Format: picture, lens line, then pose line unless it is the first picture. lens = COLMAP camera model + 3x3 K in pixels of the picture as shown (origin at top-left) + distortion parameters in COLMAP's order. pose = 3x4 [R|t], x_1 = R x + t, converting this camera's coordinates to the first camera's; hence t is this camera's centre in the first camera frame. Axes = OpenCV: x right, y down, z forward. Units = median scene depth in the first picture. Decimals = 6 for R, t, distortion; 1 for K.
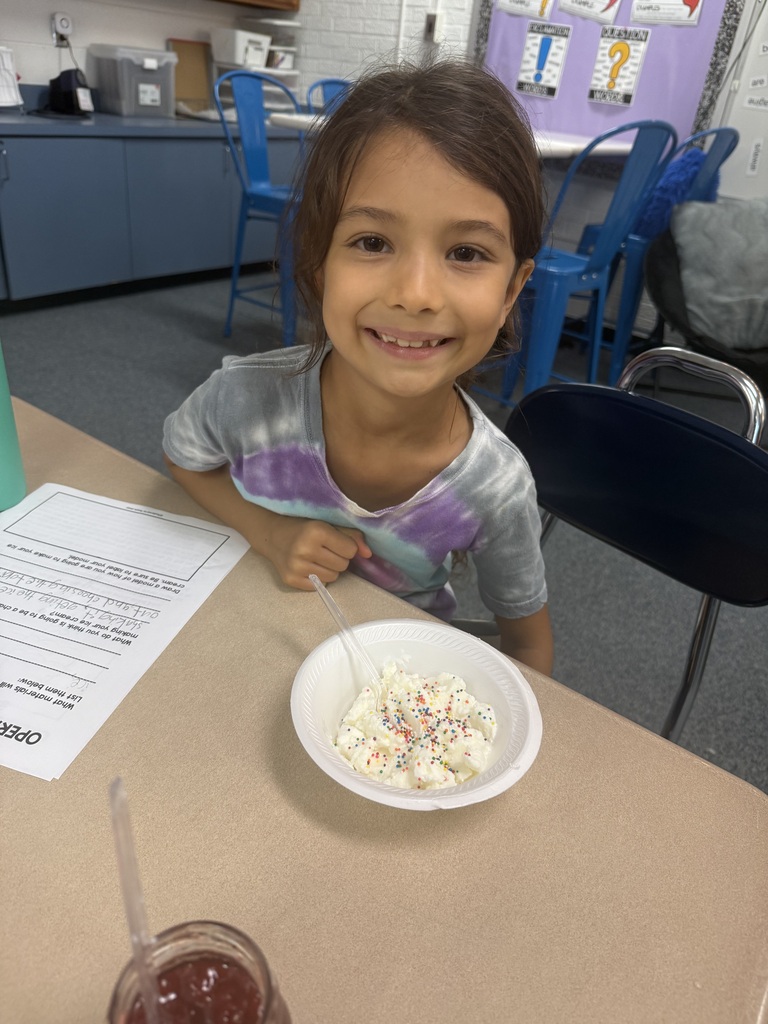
lens RADIAL K [[790.4, 0, 389.6], [0, 790.4, 515.5], [0, 0, 1]] dist [-0.031076, 0.011560]
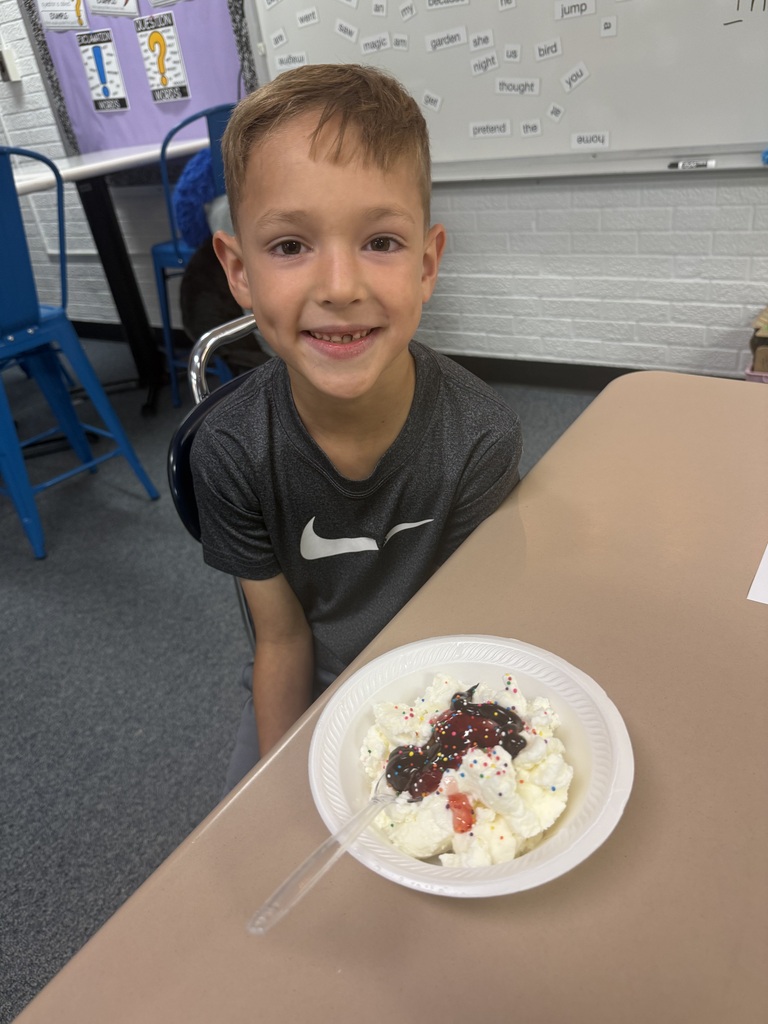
lens RADIAL K [[738.0, 0, 380.5], [0, 738.0, 508.5], [0, 0, 1]] dist [0.019890, -0.032249]
pose [[0.967104, -0.254382, -0.000024, 0.387140], [0.254356, 0.967005, 0.014287, -0.019606], [-0.003611, -0.013823, 0.999898, 0.131334]]
